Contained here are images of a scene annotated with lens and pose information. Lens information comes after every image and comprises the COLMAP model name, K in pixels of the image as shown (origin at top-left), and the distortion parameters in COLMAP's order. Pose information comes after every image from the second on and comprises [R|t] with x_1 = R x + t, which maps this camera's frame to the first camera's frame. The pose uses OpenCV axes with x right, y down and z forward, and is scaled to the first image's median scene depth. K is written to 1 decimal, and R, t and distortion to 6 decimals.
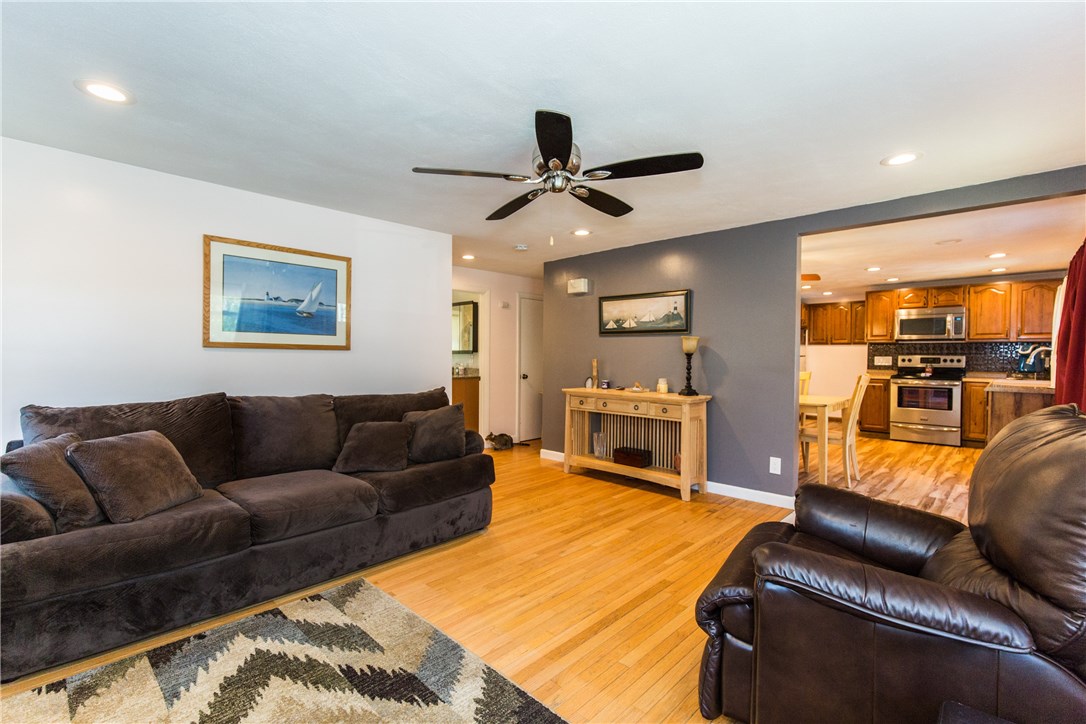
lens RADIAL K [[485.8, 0, 546.0], [0, 485.8, 361.5], [0, 0, 1]] dist [0.001387, -0.000260]
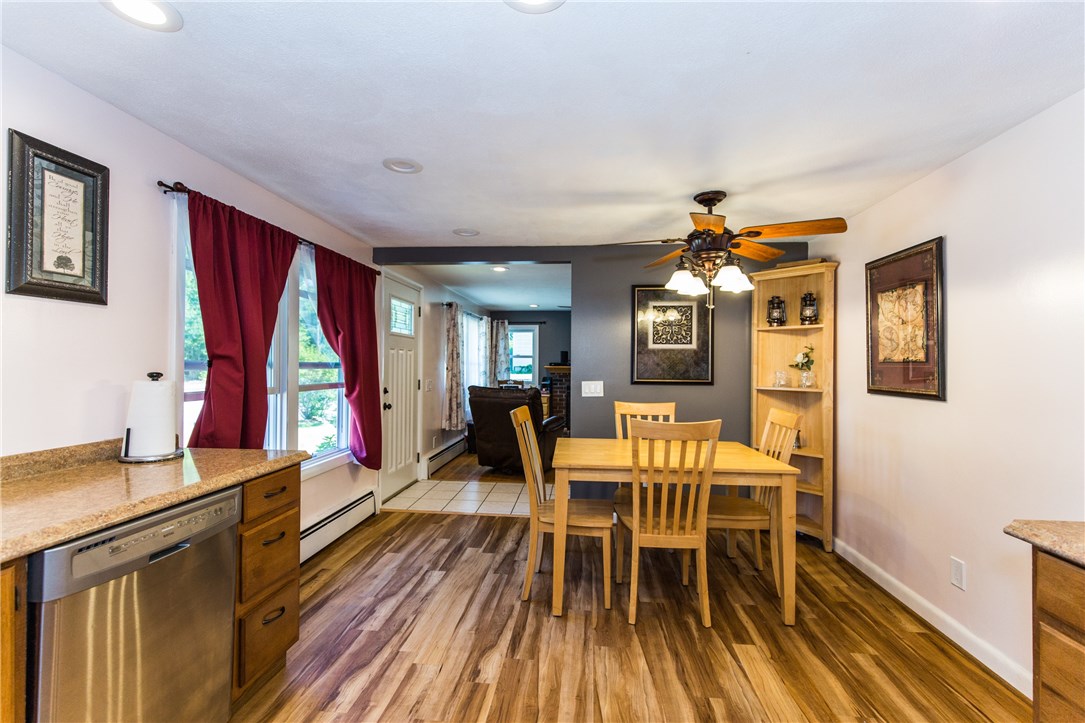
lens RADIAL K [[485.4, 0, 543.2], [0, 485.4, 361.8], [0, 0, 1]] dist [0.001387, -0.000260]
pose [[-0.782649, -0.014655, -0.622291, 1.011181], [-0.019594, 0.999807, 0.001098, -0.034742], [0.622155, 0.013052, -0.782786, 1.480038]]
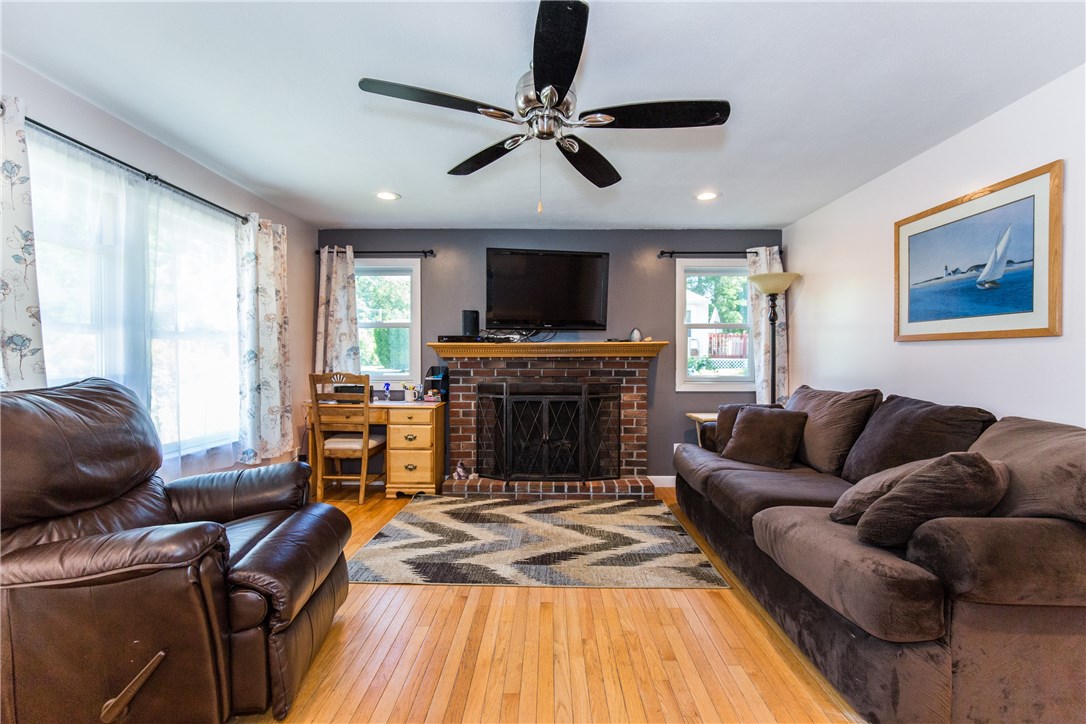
lens RADIAL K [[485.8, 0, 546.3], [0, 485.8, 362.8], [0, 0, 1]] dist [0.001387, -0.000260]
pose [[-0.726301, -0.000179, -0.687377, 0.287993], [-0.013376, 0.999814, 0.013873, 0.004831], [0.687247, 0.019270, -0.726168, 0.799720]]
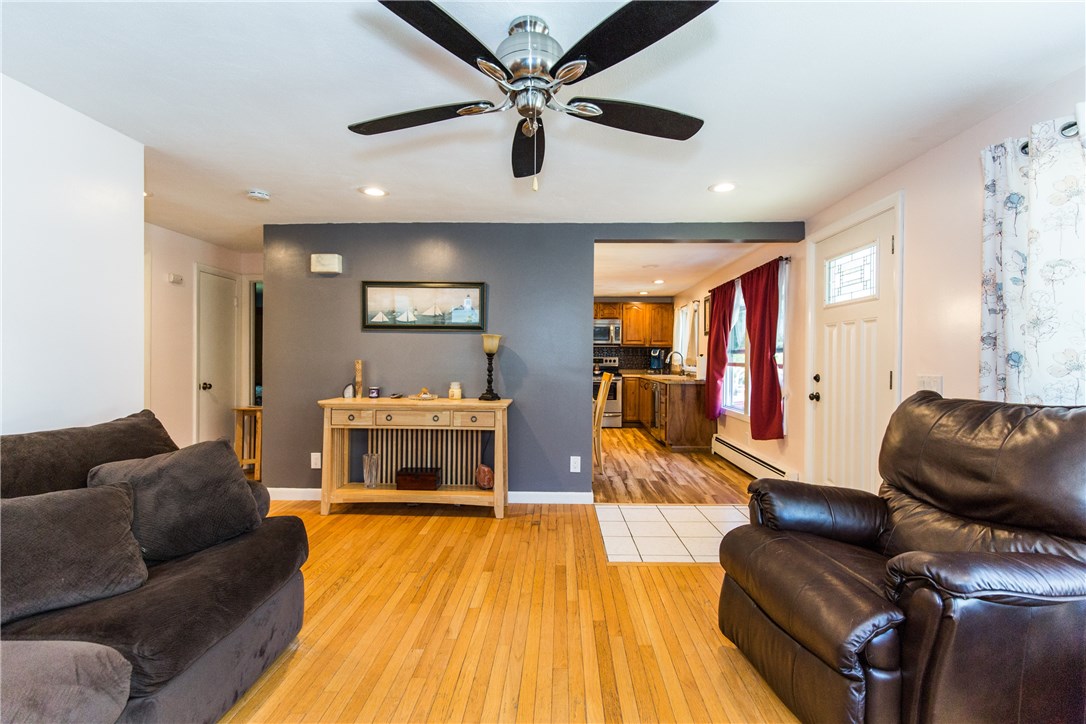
lens RADIAL K [[485.8, 0, 545.1], [0, 485.8, 362.6], [0, 0, 1]] dist [0.001387, -0.000260]
pose [[0.745106, -0.005677, 0.666922, -0.211579], [0.006670, 0.999977, 0.001060, -0.000024], [-0.666913, 0.003659, 0.745127, 0.239949]]
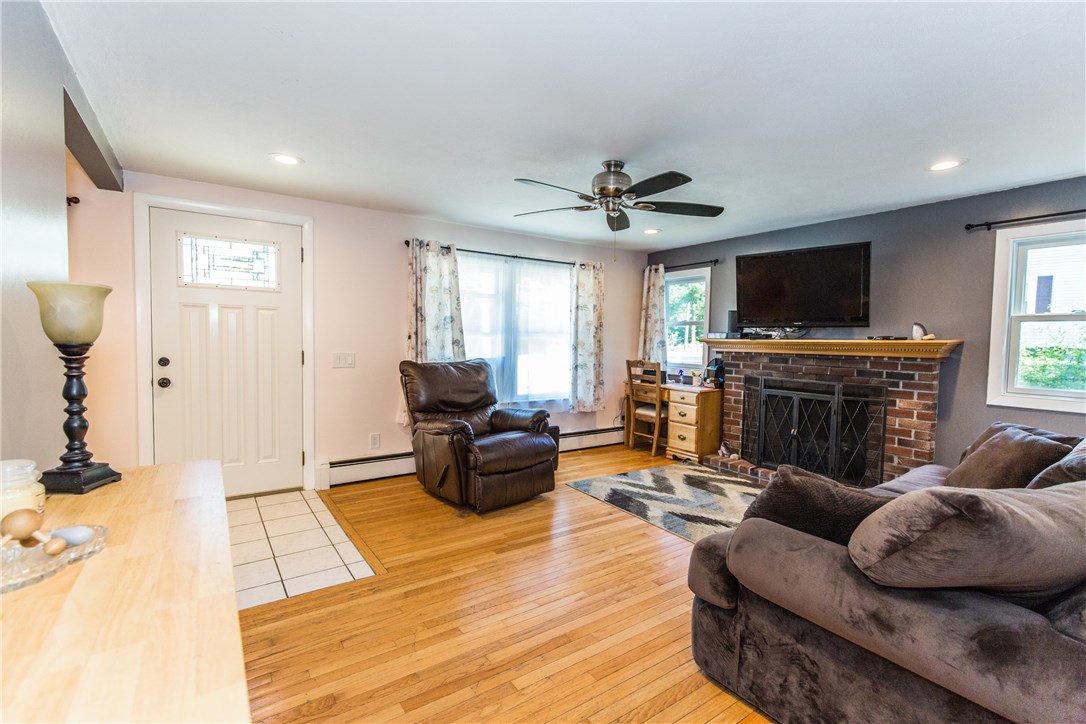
lens RADIAL K [[485.8, 0, 542.6], [0, 485.8, 359.9], [0, 0, 1]] dist [0.001387, -0.000260]
pose [[-0.978723, -0.030773, 0.202865, -0.034483], [-0.018979, 0.998028, 0.059830, -0.026961], [-0.204306, 0.054707, -0.977377, 1.125565]]
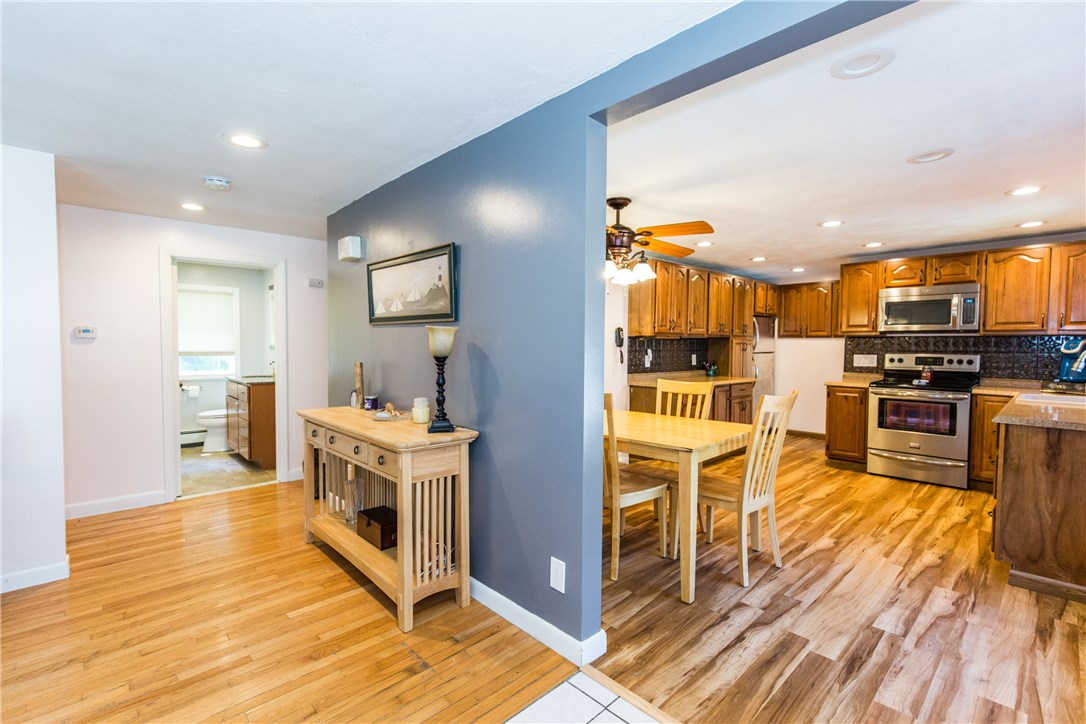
lens RADIAL K [[485.8, 0, 546.4], [0, 485.8, 362.8], [0, 0, 1]] dist [0.001387, -0.000260]
pose [[0.998874, 0.003255, -0.047326, 0.406803], [-0.002248, 0.999770, 0.021329, -0.020092], [0.047385, -0.021199, 0.998652, 0.408066]]
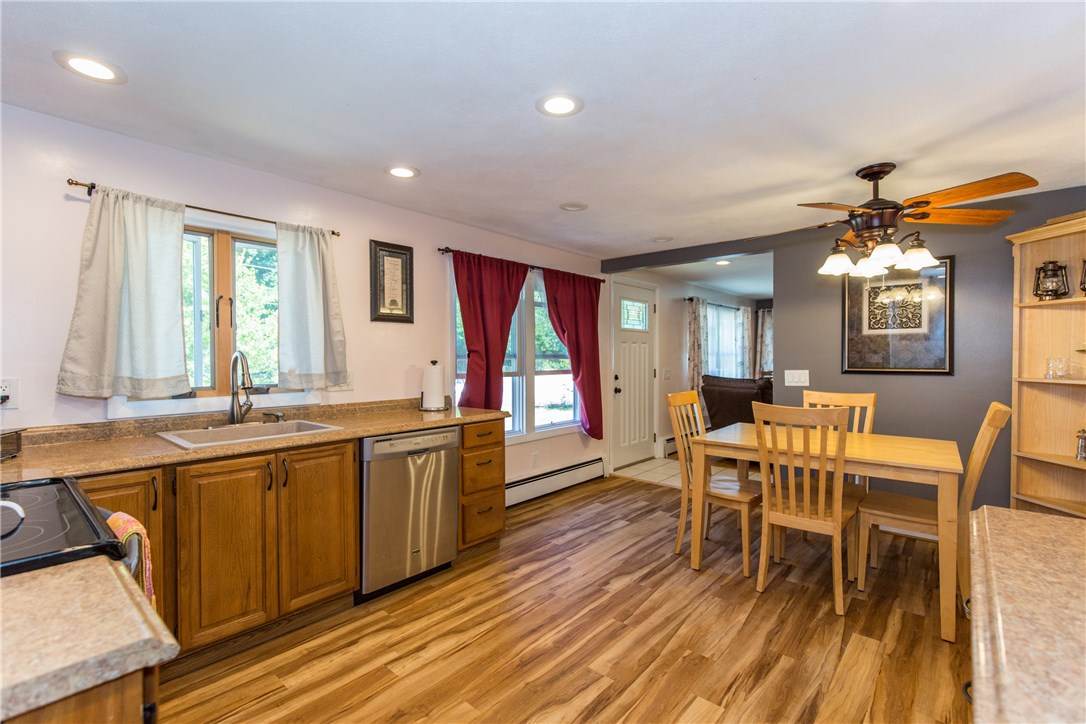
lens RADIAL K [[485.8, 0, 546.6], [0, 485.8, 365.0], [0, 0, 1]] dist [0.001387, -0.000260]
pose [[-0.998556, -0.001341, -0.053702, 0.885653], [-0.002979, 0.999532, 0.030431, -0.034583], [0.053636, 0.030547, -0.998093, 1.677690]]
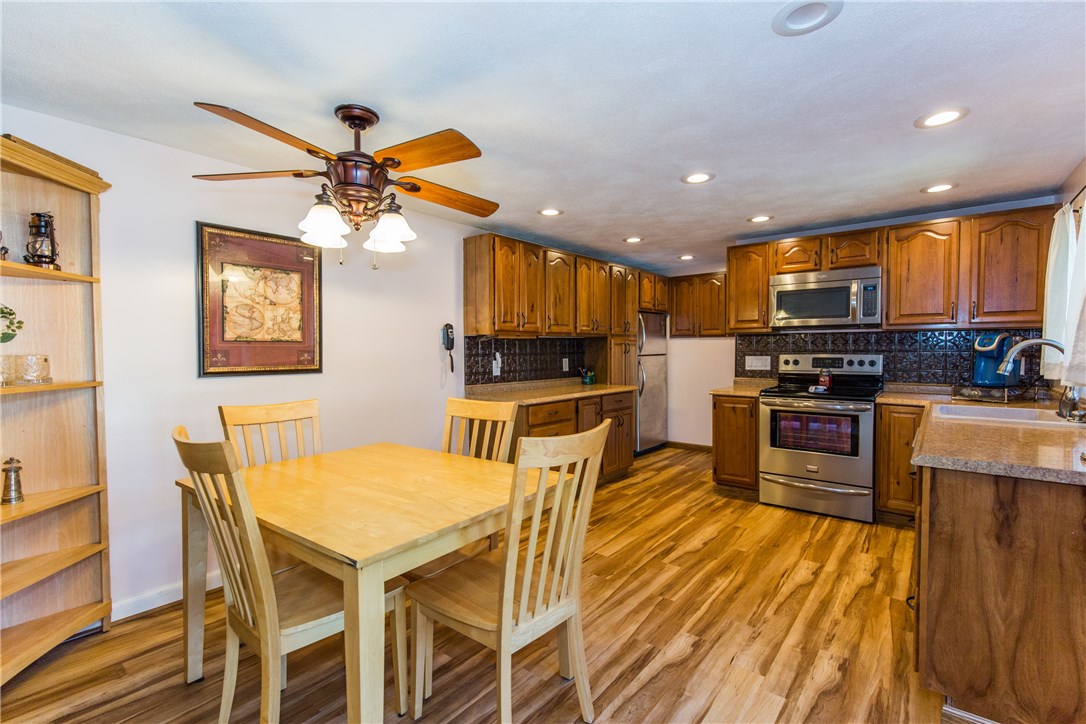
lens RADIAL K [[485.8, 0, 545.9], [0, 485.8, 362.3], [0, 0, 1]] dist [0.001387, -0.000260]
pose [[0.996515, -0.011986, 0.082546, 0.611053], [0.011049, 0.999869, 0.011800, -0.019792], [-0.082677, -0.010847, 0.996517, 0.673408]]
